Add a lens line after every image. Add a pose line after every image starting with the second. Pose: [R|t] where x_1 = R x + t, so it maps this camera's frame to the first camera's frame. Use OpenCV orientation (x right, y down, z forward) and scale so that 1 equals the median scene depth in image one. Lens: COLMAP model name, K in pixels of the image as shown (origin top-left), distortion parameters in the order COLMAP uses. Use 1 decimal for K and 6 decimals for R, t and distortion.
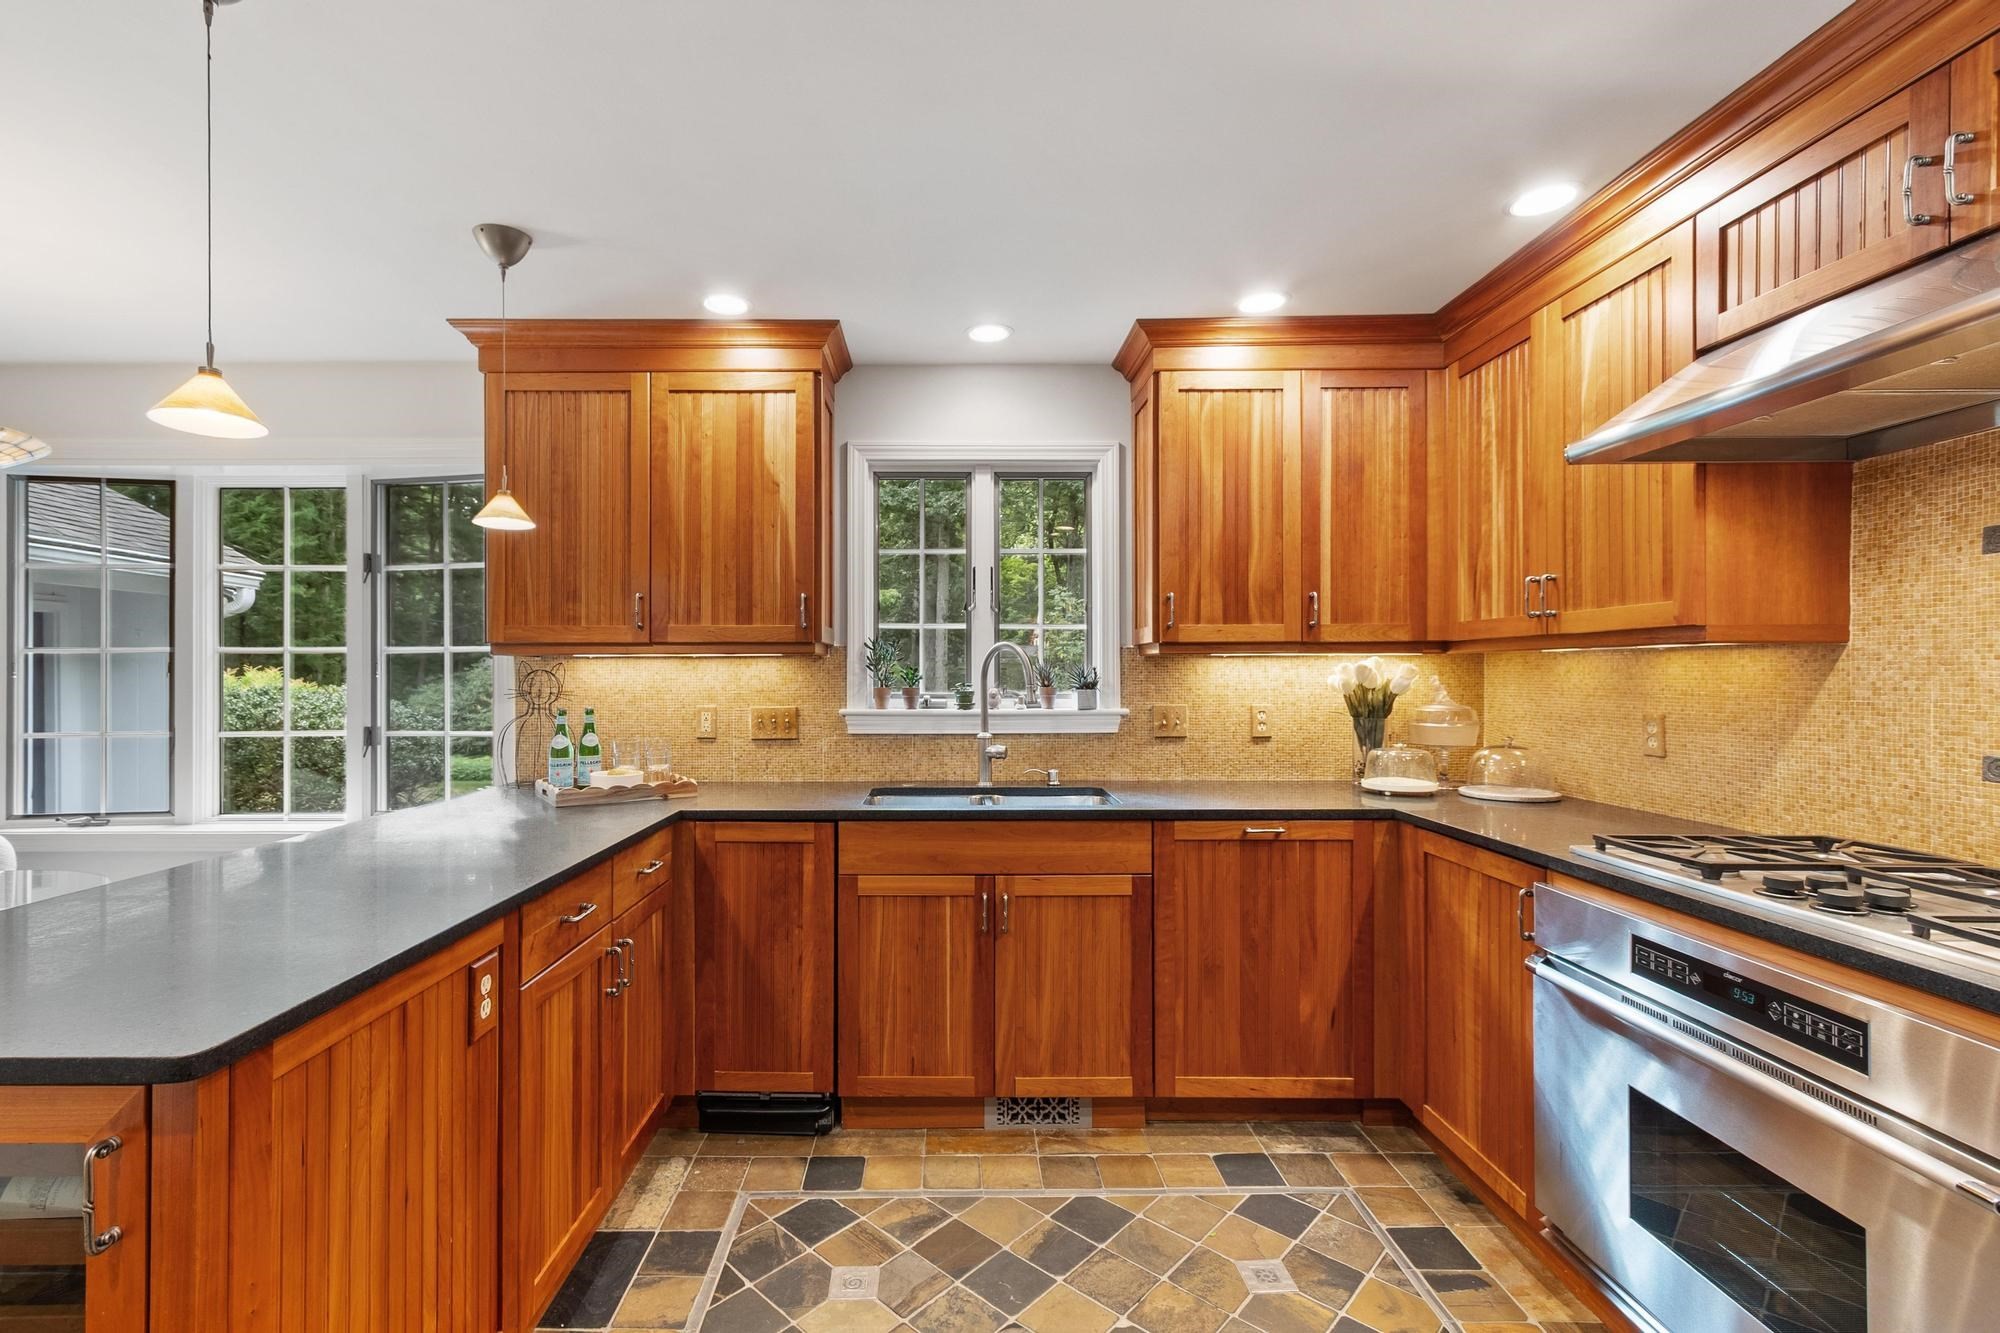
lens RADIAL K [[876.2, 0, 1005.1], [0, 876.2, 669.6], [0, 0, 1]] dist [-0.001557, -0.002647]
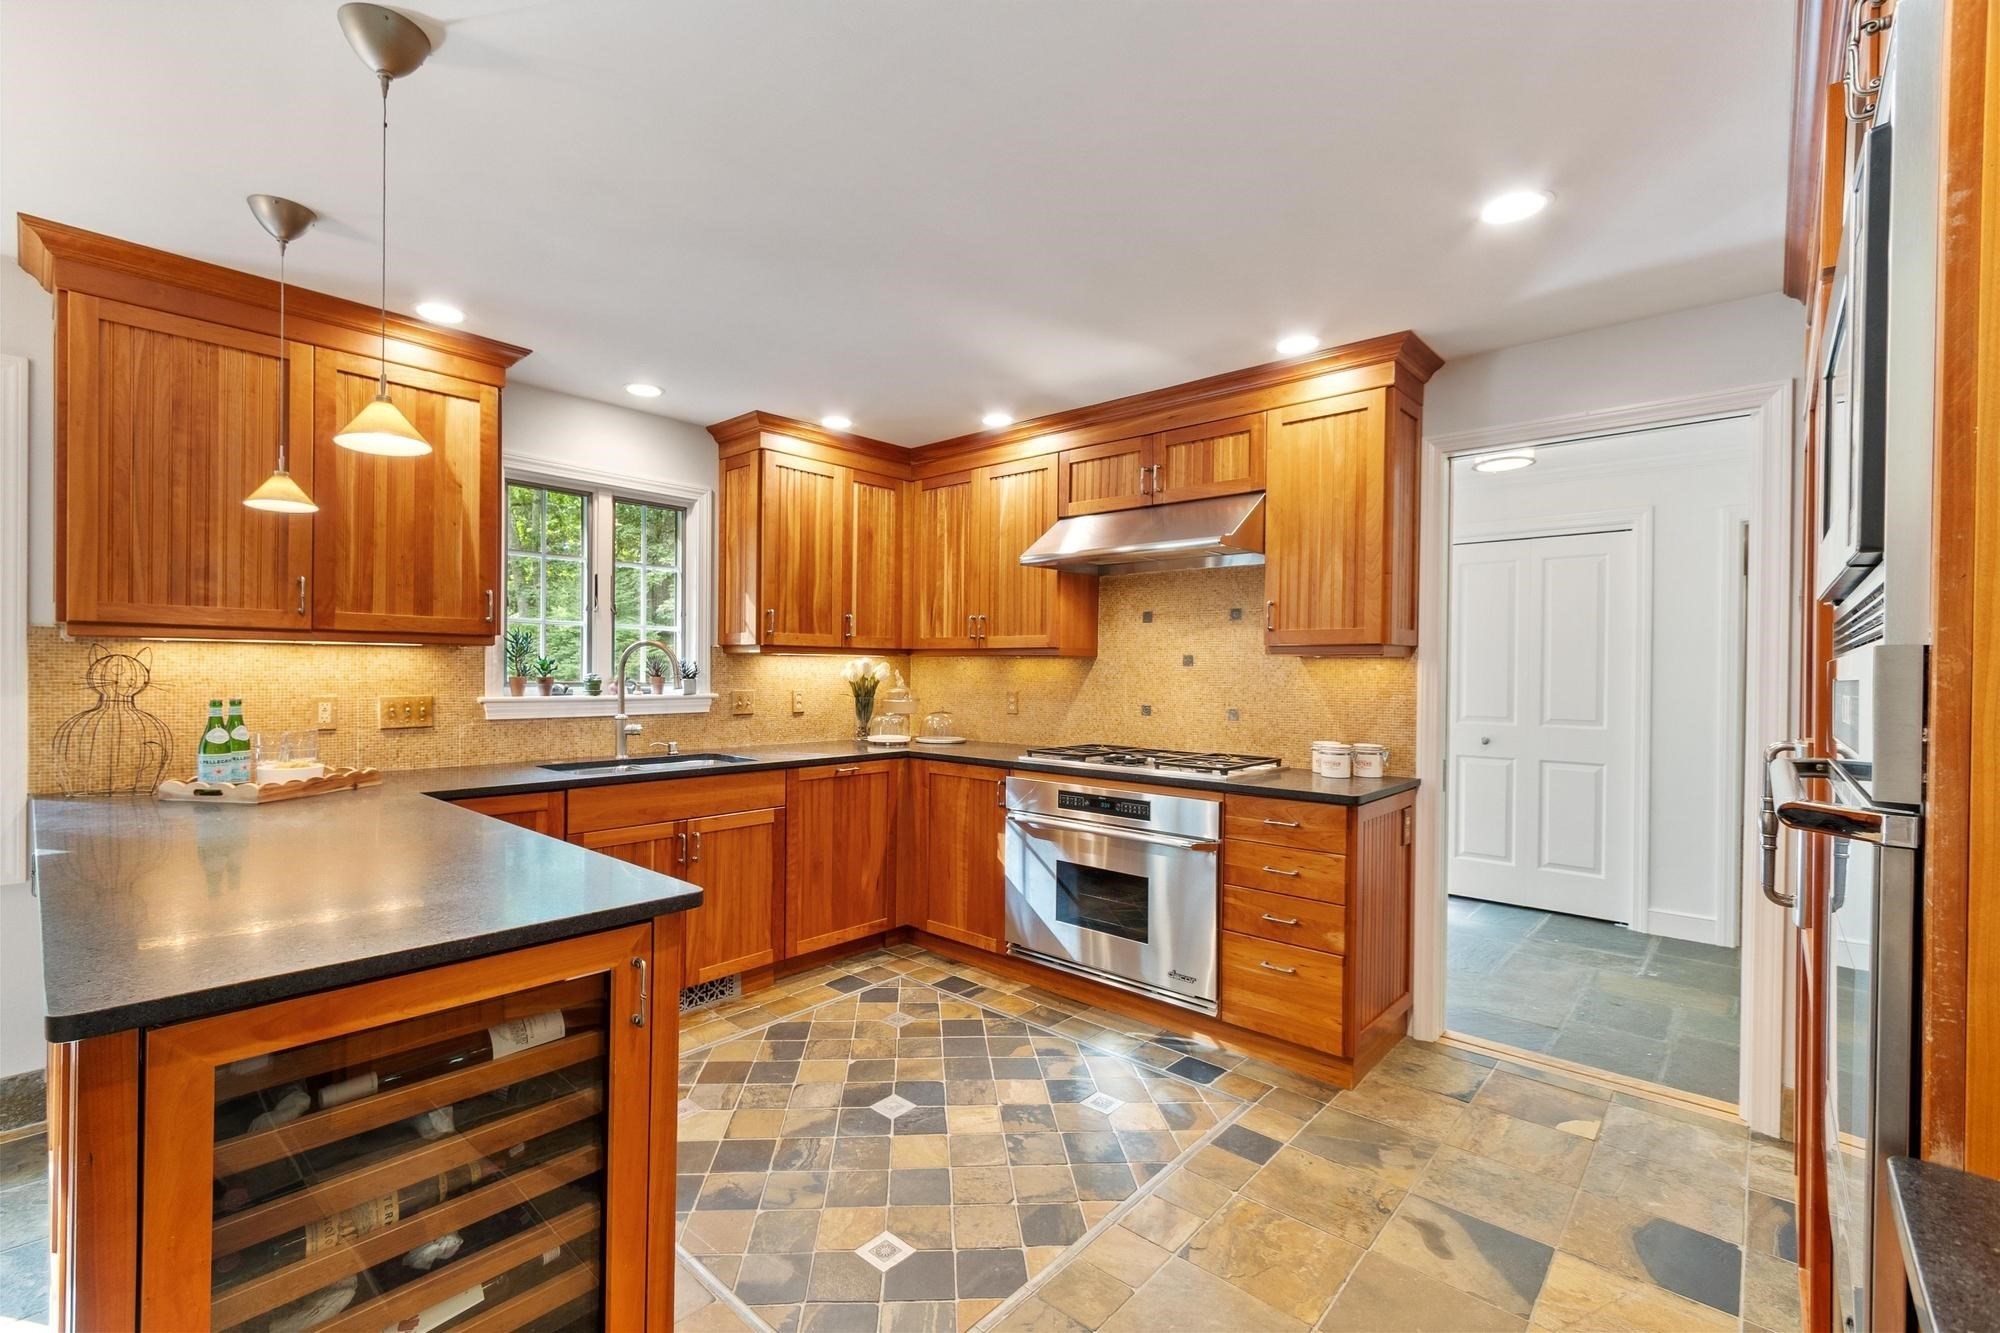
lens RADIAL K [[876.2, 0, 986.8], [0, 876.2, 668.3], [0, 0, 1]] dist [-0.001557, -0.002647]
pose [[0.657063, 0.009478, 0.753776, -0.682115], [-0.015845, 0.999874, 0.001240, -0.001313], [-0.753669, -0.012759, 0.657130, -0.194132]]
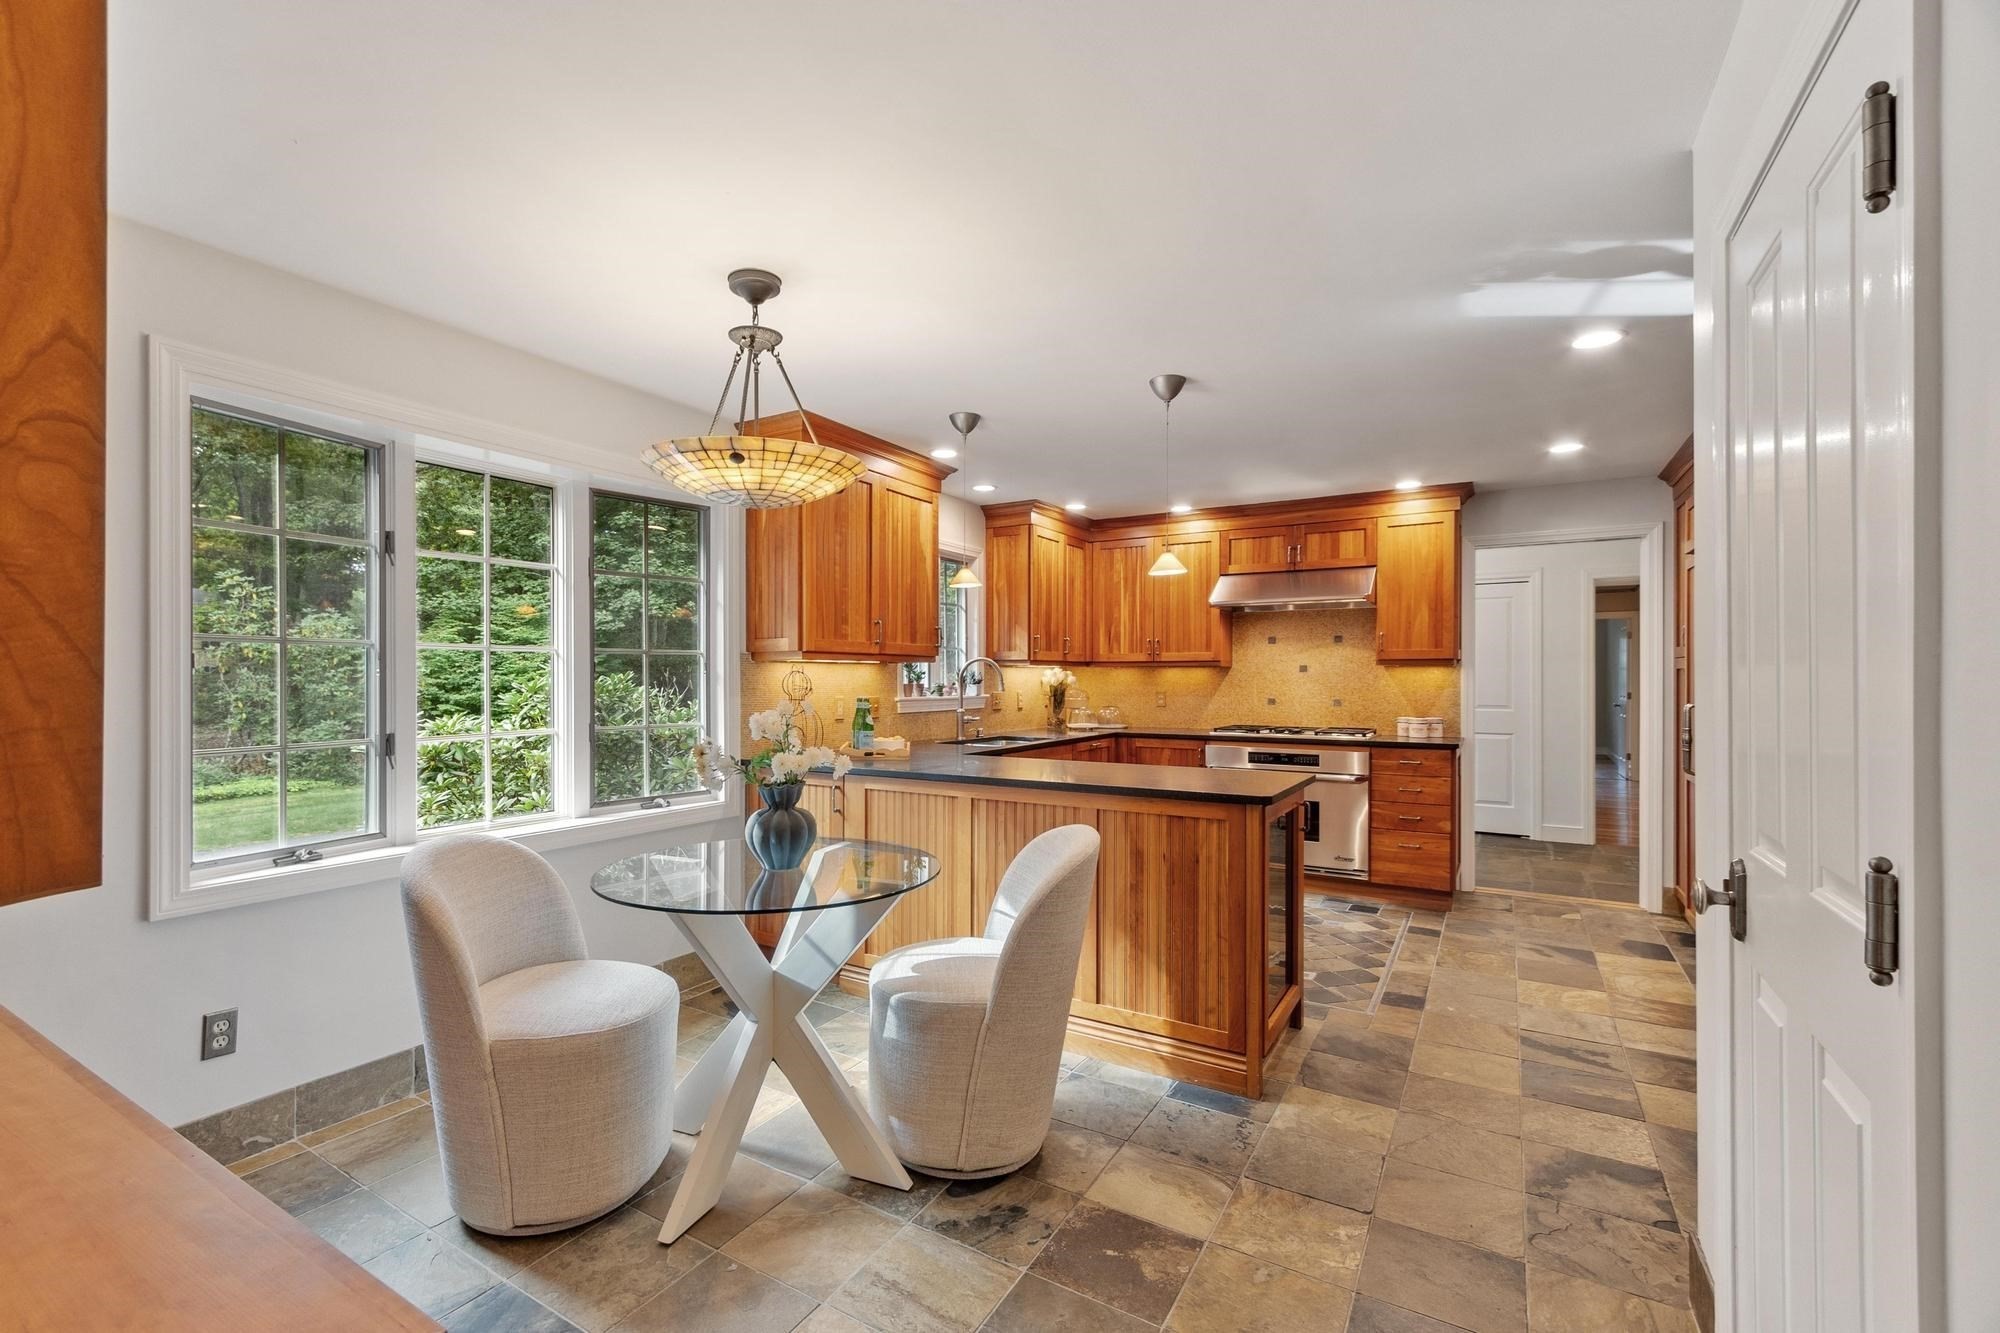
lens RADIAL K [[876.2, 0, 985.0], [0, 876.2, 669.9], [0, 0, 1]] dist [-0.001557, -0.002647]
pose [[0.498237, 0.009355, 0.866991, -1.751589], [-0.006910, 0.999953, -0.006819, 0.006349], [-0.867013, -0.002594, 0.498278, 0.105876]]
